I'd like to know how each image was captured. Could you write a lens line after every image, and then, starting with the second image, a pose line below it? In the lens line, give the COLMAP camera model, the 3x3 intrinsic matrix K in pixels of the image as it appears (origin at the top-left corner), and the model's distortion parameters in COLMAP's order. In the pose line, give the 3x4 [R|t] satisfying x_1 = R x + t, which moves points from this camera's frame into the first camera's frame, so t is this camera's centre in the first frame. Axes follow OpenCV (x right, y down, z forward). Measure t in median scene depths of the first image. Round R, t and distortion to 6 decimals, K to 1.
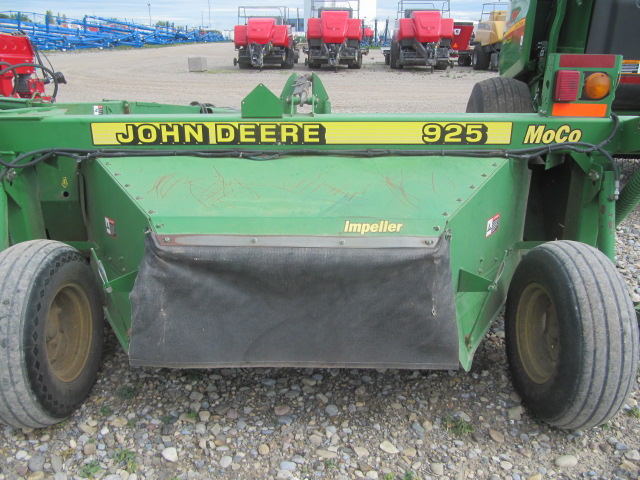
lens RADIAL K [[520.7, 0, 319.3], [0, 520.7, 241.5], [0, 0, 1]] dist [-0.039985, 0.011186]
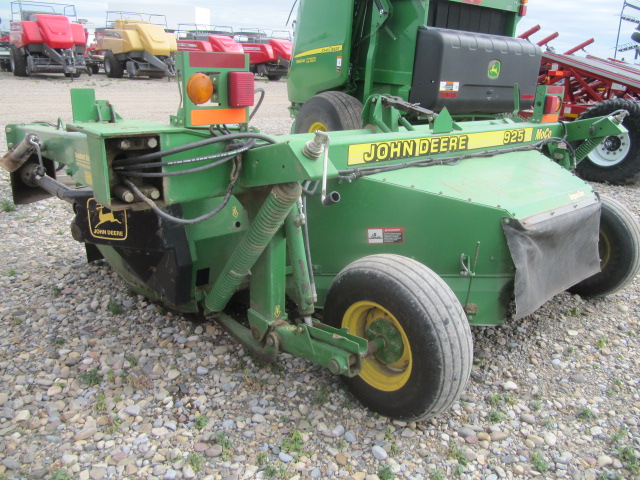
lens RADIAL K [[520.7, 0, 319.8], [0, 520.7, 239.2], [0, 0, 1]] dist [-0.039985, 0.011186]
pose [[0.740121, -0.185093, 0.646499, -1.216050], [0.194455, 0.979211, 0.057735, -0.111153], [-0.643746, 0.082984, 0.760727, 0.227197]]
